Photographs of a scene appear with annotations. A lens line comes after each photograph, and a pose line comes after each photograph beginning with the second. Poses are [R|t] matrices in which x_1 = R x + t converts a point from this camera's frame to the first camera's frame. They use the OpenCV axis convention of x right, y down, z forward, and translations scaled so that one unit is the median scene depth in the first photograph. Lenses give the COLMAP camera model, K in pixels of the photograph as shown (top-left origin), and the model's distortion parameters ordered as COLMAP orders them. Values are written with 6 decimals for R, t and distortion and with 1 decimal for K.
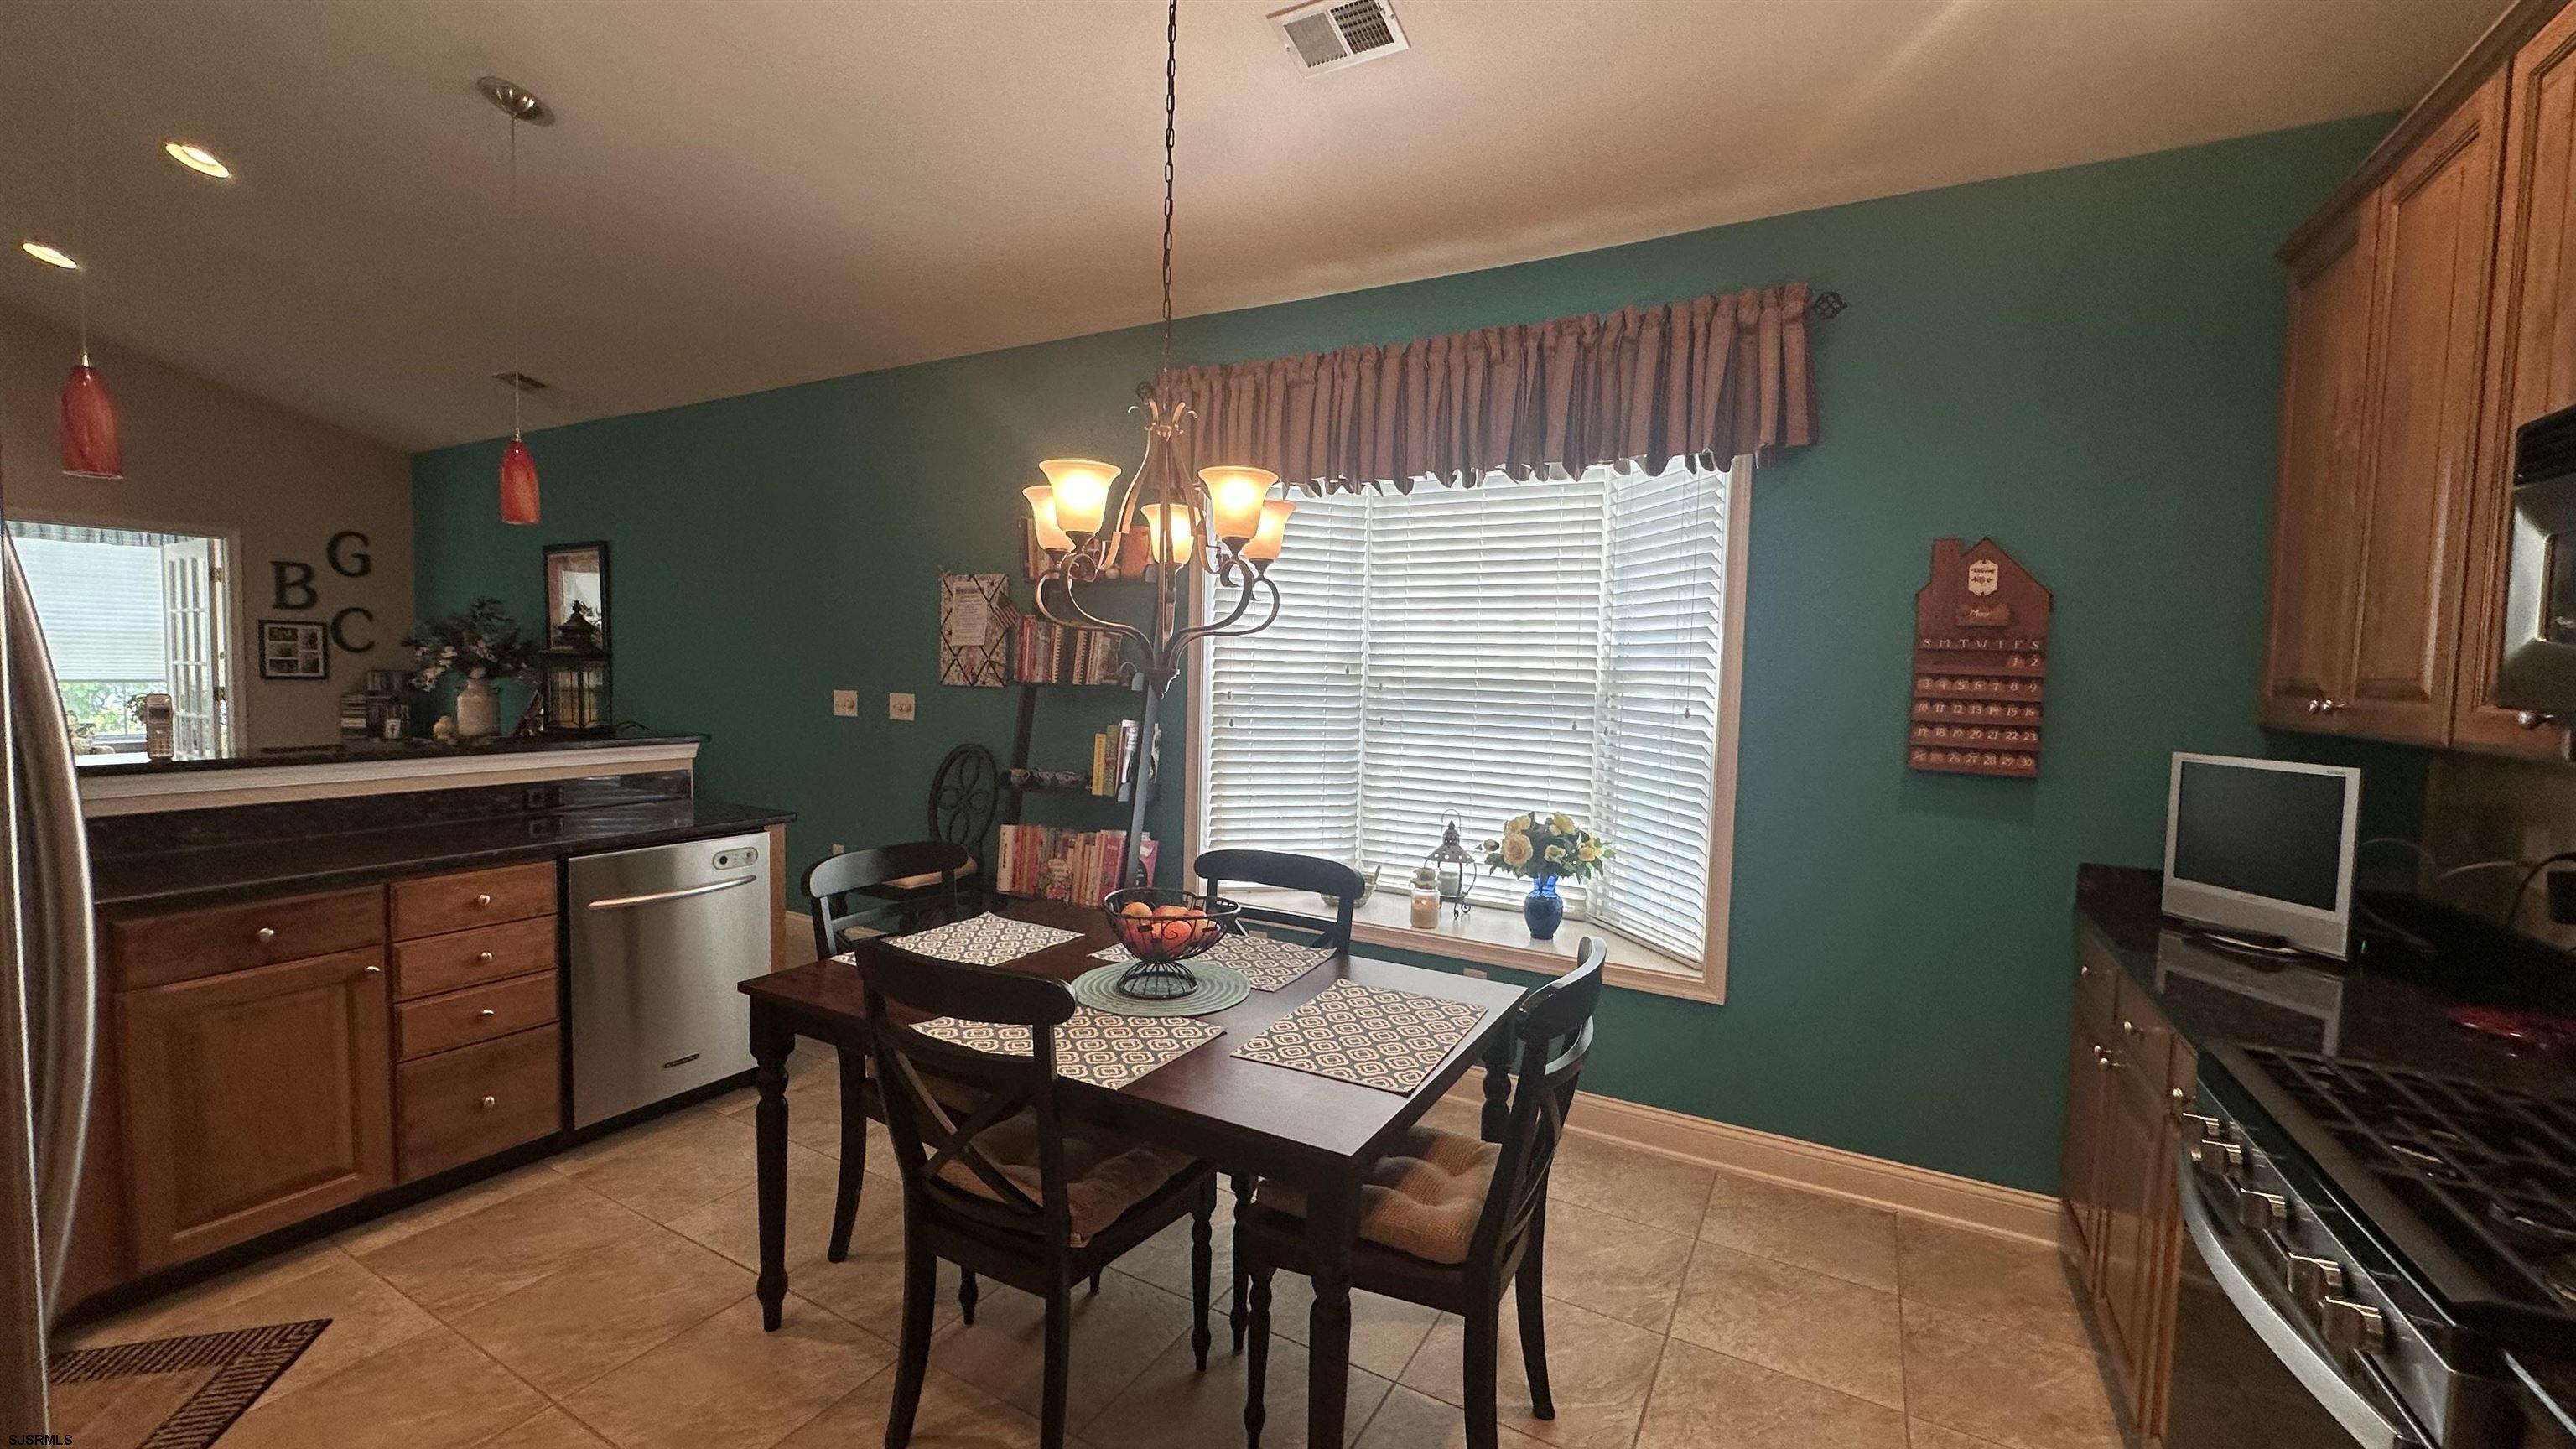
lens RADIAL K [[1018.4, 0, 1289.4], [0, 1018.4, 723.1], [0, 0, 1]] dist [-0.004282, -0.000145]
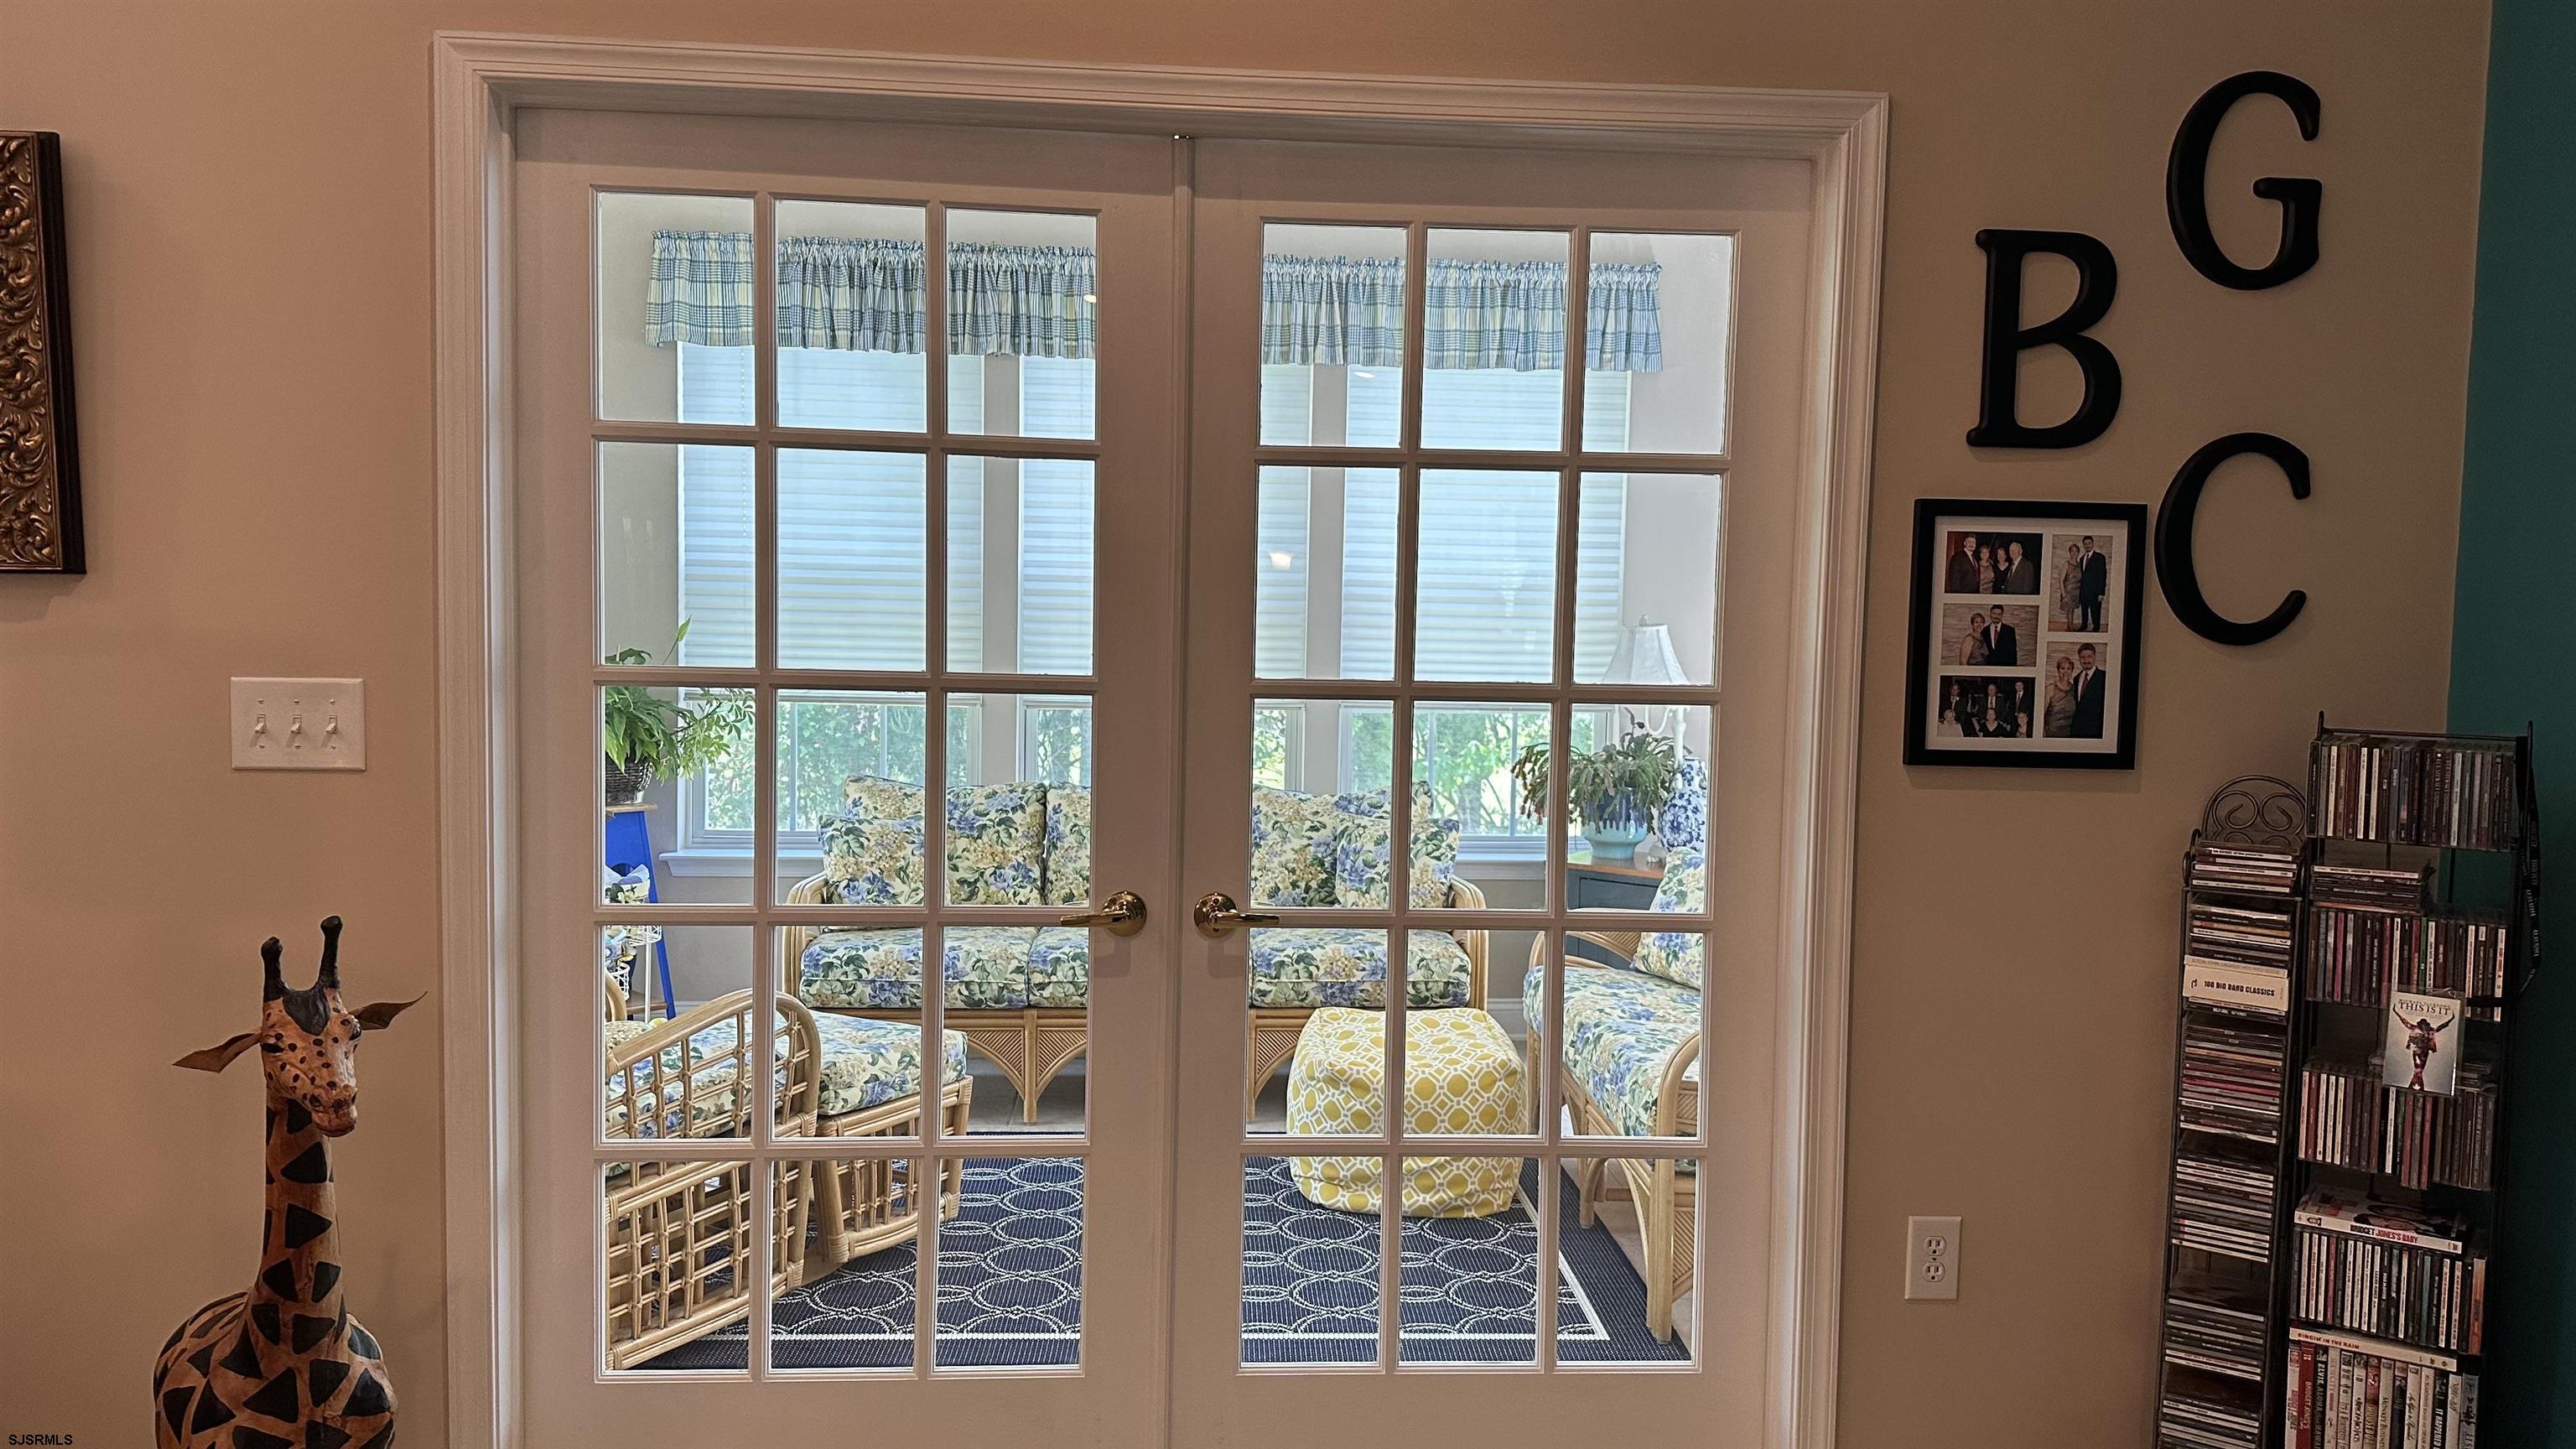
lens RADIAL K [[1789.2, 0, 1286.9], [0, 1789.2, 718.8], [0, 0, 1]] dist [0.054721, -0.020440]
pose [[0.549025, 0.041146, -0.834793, -0.729257], [-0.052951, 0.998493, 0.014390, -0.050172], [0.834127, 0.036302, 0.550376, 0.639967]]
